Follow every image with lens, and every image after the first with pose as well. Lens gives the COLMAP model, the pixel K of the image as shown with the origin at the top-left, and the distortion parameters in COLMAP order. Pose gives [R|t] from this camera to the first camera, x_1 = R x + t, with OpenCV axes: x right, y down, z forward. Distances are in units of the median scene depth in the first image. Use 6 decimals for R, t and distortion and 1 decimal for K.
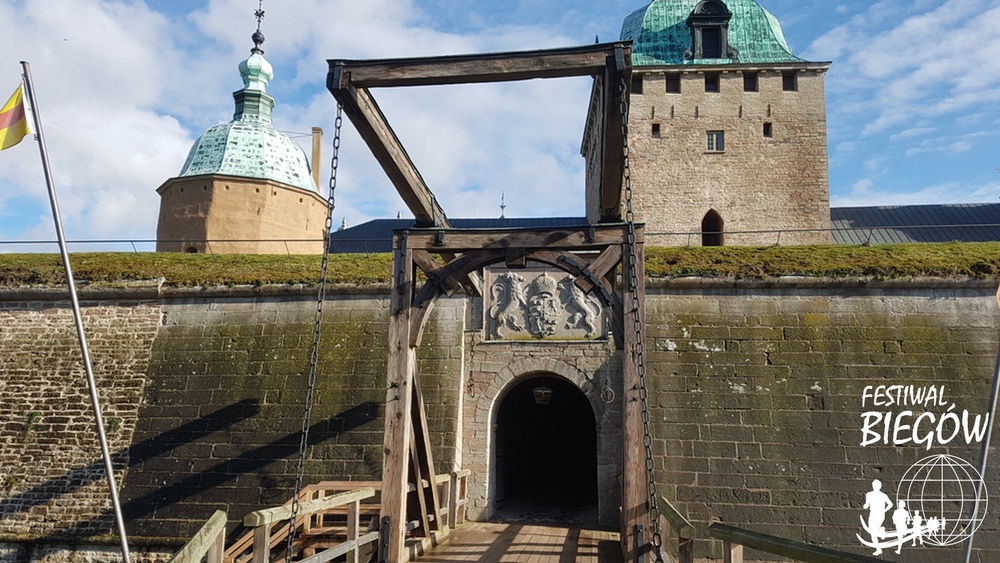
lens RADIAL K [[771.2, 0, 488.7], [0, 771.2, 311.6], [0, 0, 1]] dist [0.191680, -0.294372]
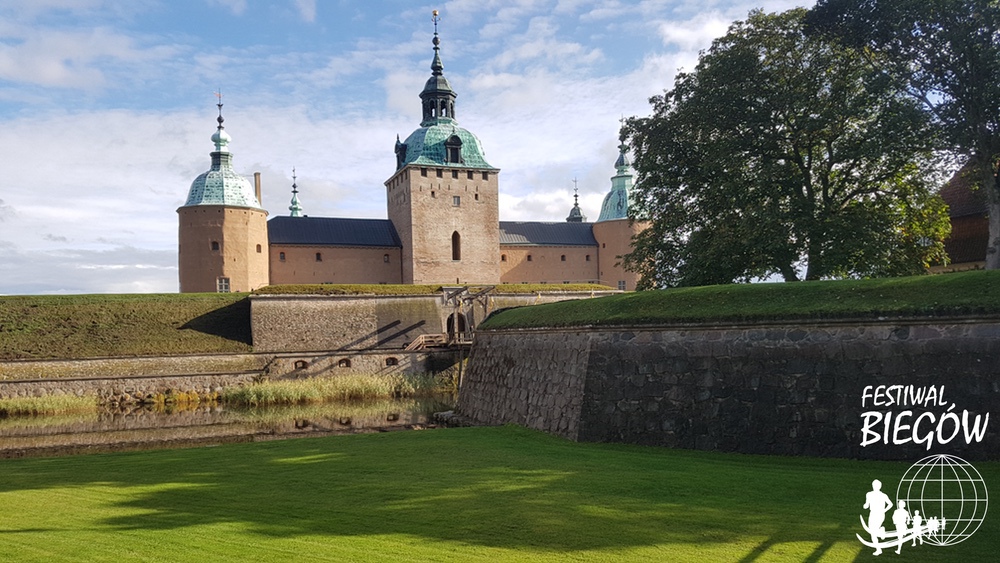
lens RADIAL K [[771.2, 0, 498.1], [0, 771.2, 325.1], [0, 0, 1]] dist [0.191680, -0.294372]
pose [[0.905630, -0.037789, 0.422381, -0.602259], [-0.027956, 0.988535, 0.148380, -0.197476], [-0.423145, -0.146186, 0.894191, -1.199897]]
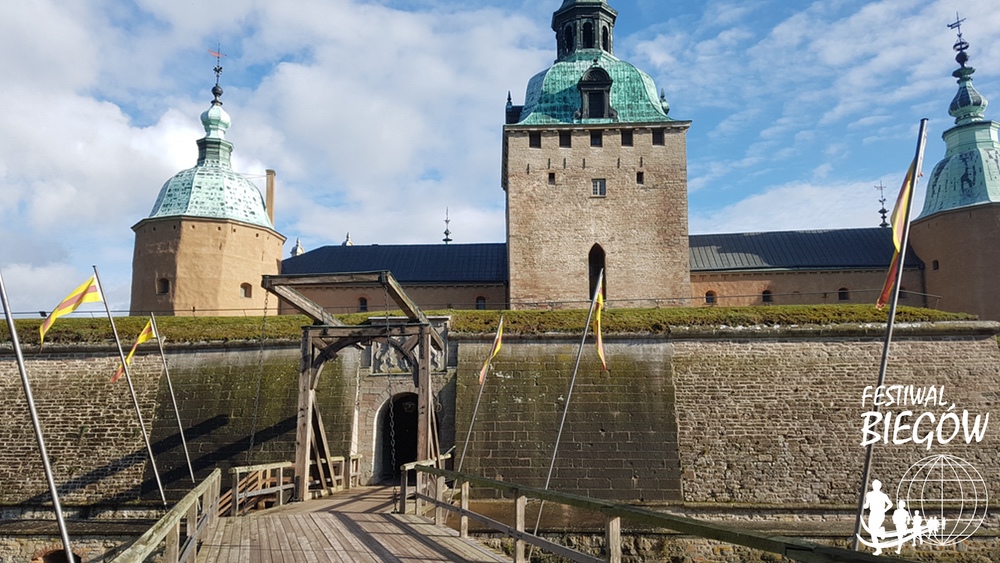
lens RADIAL K [[771.2, 0, 492.2], [0, 771.2, 317.8], [0, 0, 1]] dist [0.191680, -0.294372]
pose [[0.998679, -0.017823, 0.048199, 0.058479], [0.017002, 0.999704, 0.017407, -0.035598], [-0.048495, -0.016564, 0.998686, -0.215565]]
